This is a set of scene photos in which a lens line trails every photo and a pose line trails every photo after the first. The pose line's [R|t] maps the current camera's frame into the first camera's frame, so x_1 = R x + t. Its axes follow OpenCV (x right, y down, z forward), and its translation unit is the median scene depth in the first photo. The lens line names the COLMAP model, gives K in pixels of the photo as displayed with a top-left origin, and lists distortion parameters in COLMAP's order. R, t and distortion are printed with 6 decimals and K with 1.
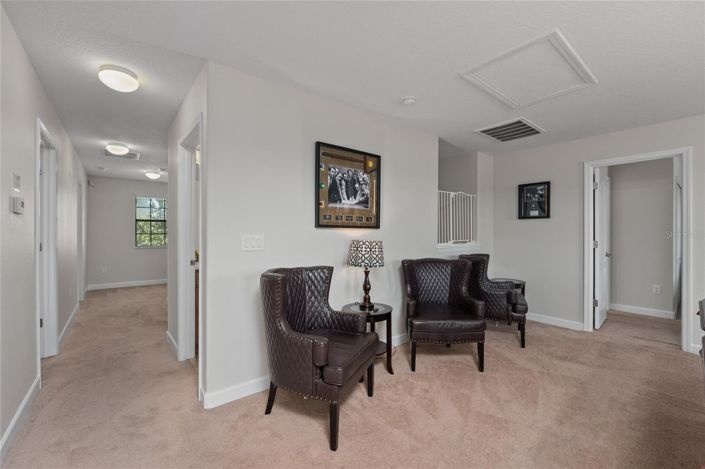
lens RADIAL K [[296.9, 0, 355.6], [0, 296.9, 234.1], [0, 0, 1]] dist [-0.000766, -0.000095]
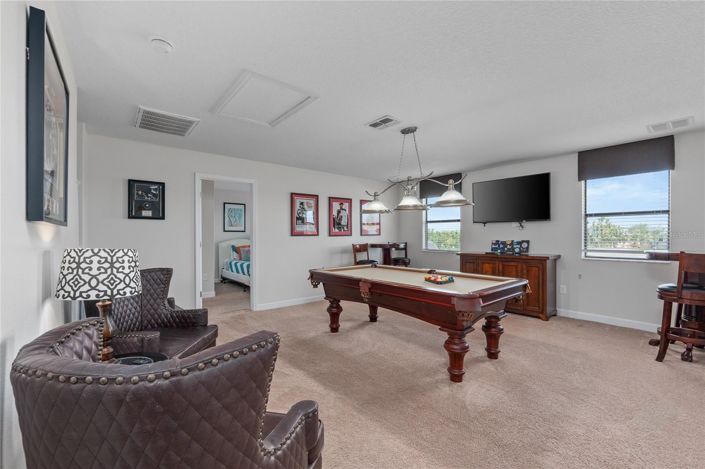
lens RADIAL K [[296.9, 0, 350.3], [0, 296.9, 236.2], [0, 0, 1]] dist [-0.000766, -0.000095]
pose [[0.010286, 0.000983, 0.999947, -0.366982], [-0.007674, 0.999970, -0.000904, -0.002641], [-0.999918, -0.007665, 0.010293, 0.397072]]
